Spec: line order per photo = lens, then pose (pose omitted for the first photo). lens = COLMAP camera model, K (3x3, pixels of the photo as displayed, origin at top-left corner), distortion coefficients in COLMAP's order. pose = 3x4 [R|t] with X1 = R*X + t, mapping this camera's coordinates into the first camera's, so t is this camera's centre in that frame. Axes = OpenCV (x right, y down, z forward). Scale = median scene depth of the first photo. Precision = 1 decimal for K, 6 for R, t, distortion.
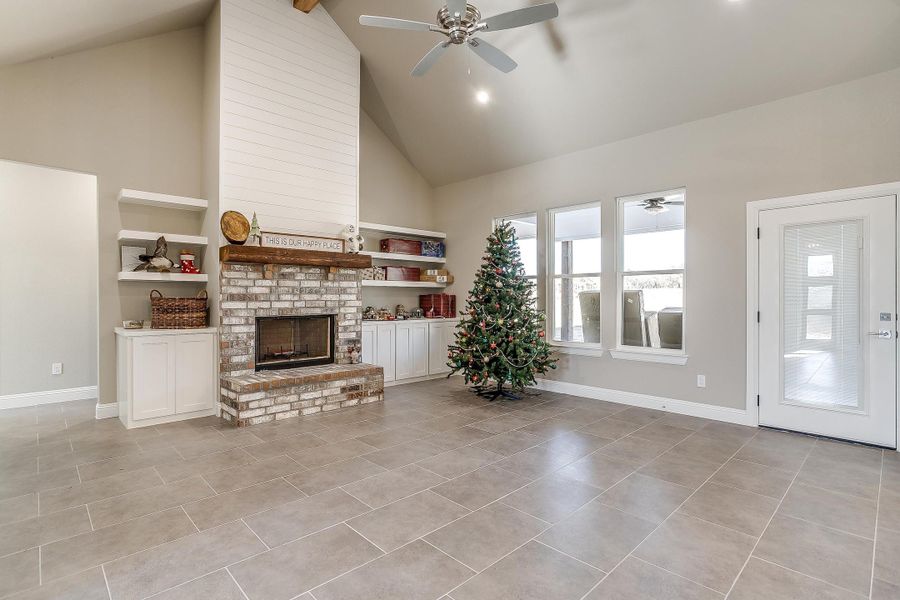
lens RADIAL K [[435.3, 0, 447.9], [0, 435.3, 300.4], [0, 0, 1]] dist [-0.022722, 0.005978]
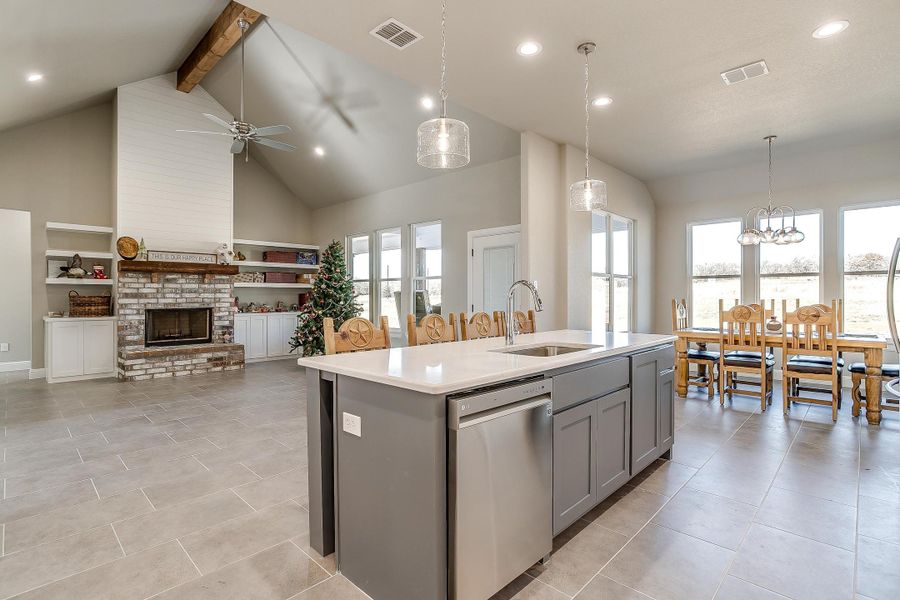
lens RADIAL K [[435.3, 0, 454.2], [0, 435.3, 299.5], [0, 0, 1]] dist [-0.022722, 0.005978]
pose [[0.999489, -0.002151, 0.031902, 0.525876], [0.002115, 0.999997, 0.001167, 0.006448], [-0.031904, -0.001099, 0.999490, -0.456468]]
